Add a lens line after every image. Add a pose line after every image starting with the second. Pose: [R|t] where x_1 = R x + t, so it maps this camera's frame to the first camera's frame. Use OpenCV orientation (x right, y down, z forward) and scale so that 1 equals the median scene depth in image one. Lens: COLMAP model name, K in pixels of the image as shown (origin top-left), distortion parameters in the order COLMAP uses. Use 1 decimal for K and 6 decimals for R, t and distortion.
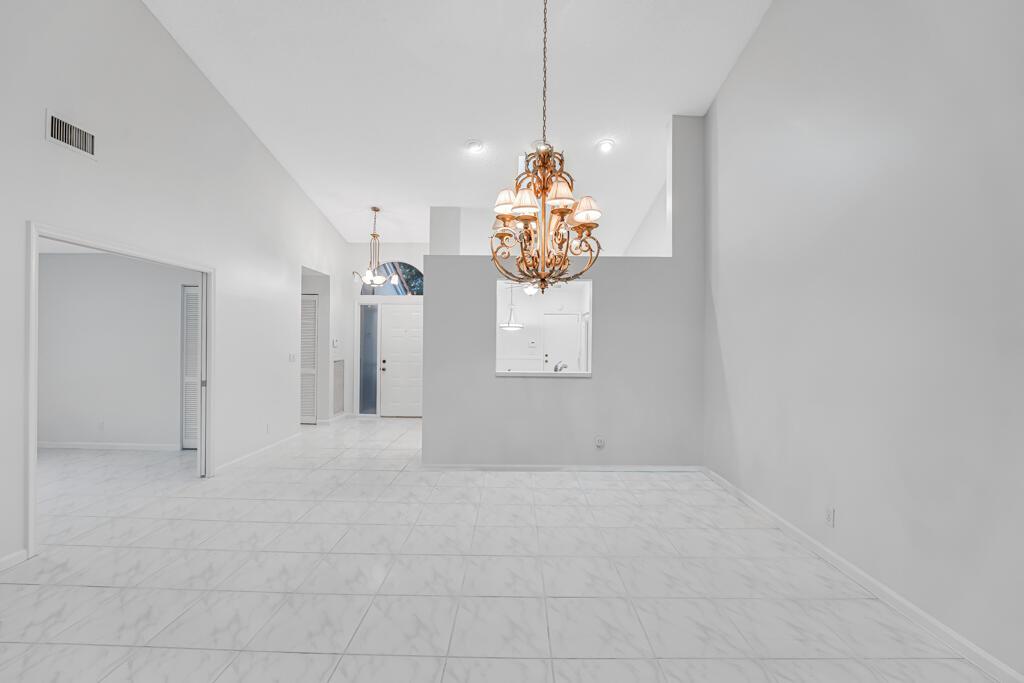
lens RADIAL K [[433.3, 0, 512.0], [0, 433.3, 341.2], [0, 0, 1]] dist [-0.026063, 0.003969]
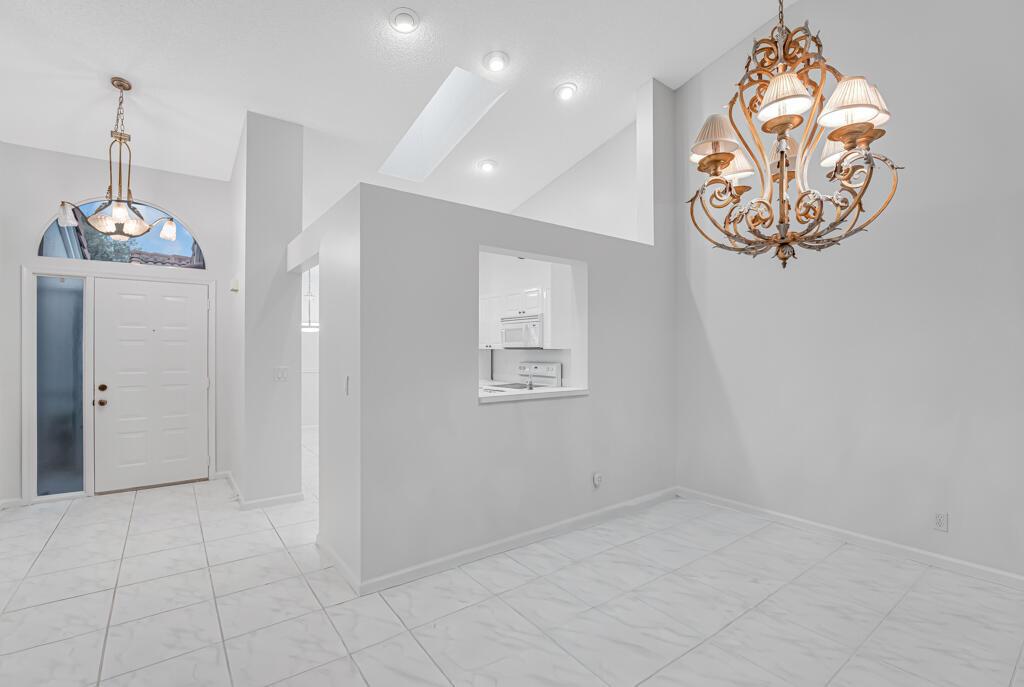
lens RADIAL K [[470.1, 0, 504.4], [0, 470.1, 348.4], [0, 0, 1]] dist [-0.014397, 0.001278]
pose [[0.801711, -0.007556, 0.597664, -0.285420], [0.006638, 0.999971, 0.003739, 0.000832], [-0.597675, 0.000970, 0.801738, 0.306300]]
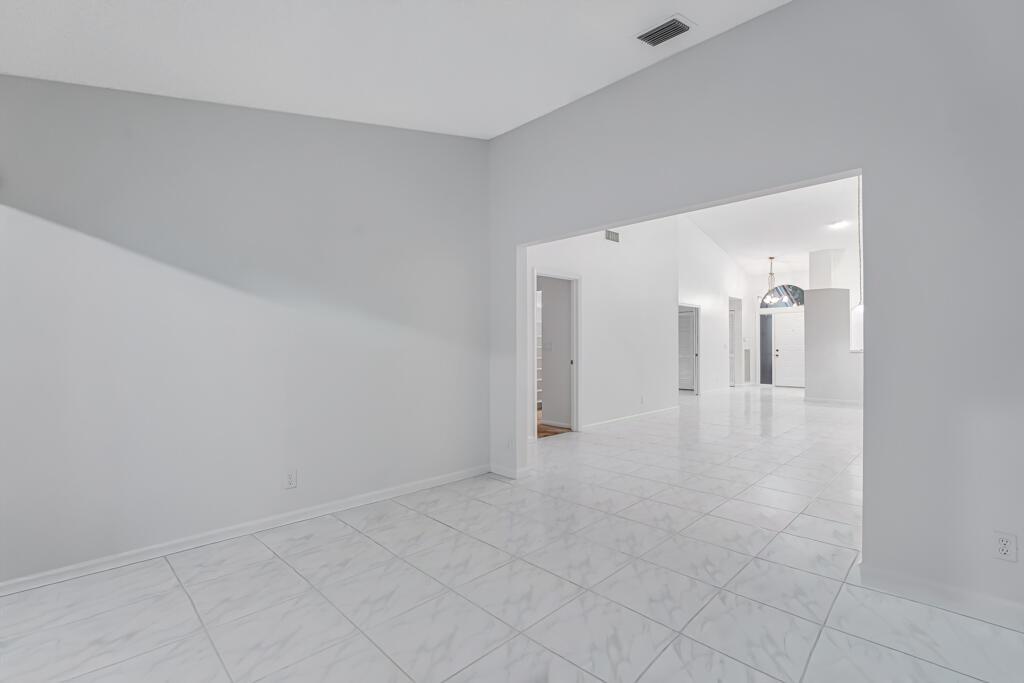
lens RADIAL K [[464.6, 0, 521.2], [0, 464.6, 344.2], [0, 0, 1]] dist [0.001037, -0.000102]
pose [[0.722171, -0.013612, -0.691580, 0.223390], [0.011839, 0.999903, -0.007317, 0.030741], [0.691613, -0.002904, 0.722263, -0.971821]]
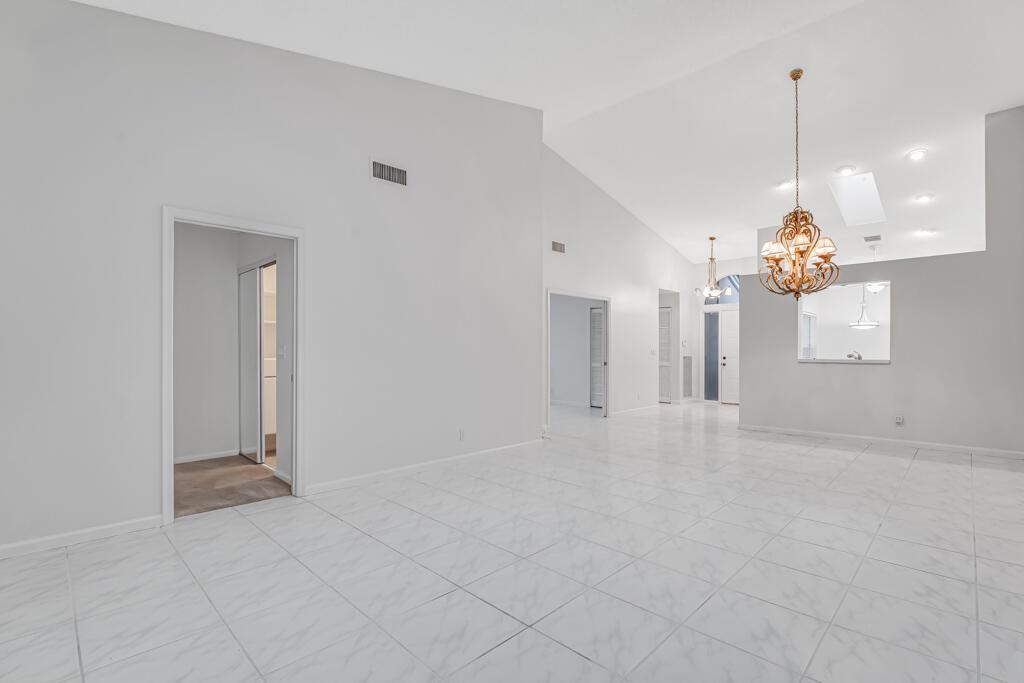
lens RADIAL K [[470.1, 0, 509.9], [0, 470.1, 348.7], [0, 0, 1]] dist [-0.014397, 0.001278]
pose [[0.716909, -0.010051, -0.697095, 0.224912], [0.006001, 0.999948, -0.008246, 0.032704], [0.697141, 0.001729, 0.716932, -0.430127]]
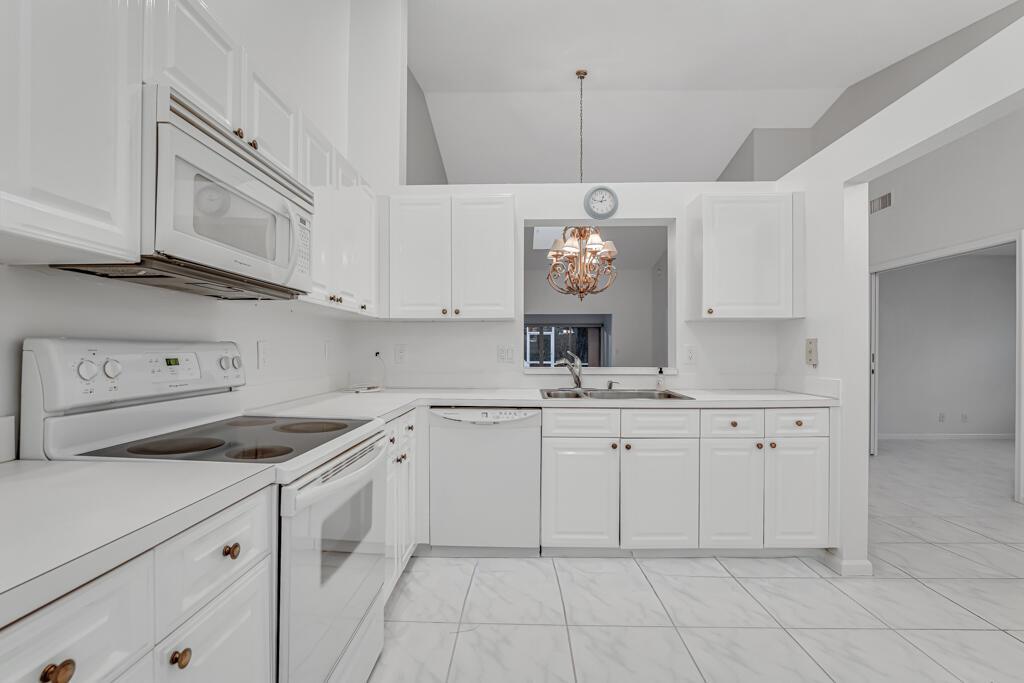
lens RADIAL K [[470.1, 0, 503.7], [0, 470.1, 351.8], [0, 0, 1]] dist [-0.014397, 0.001278]
pose [[-0.999727, -0.012694, 0.019601, 0.136795], [-0.012665, 0.999919, 0.001605, 0.034451], [-0.019620, 0.001357, -0.999807, 1.199793]]
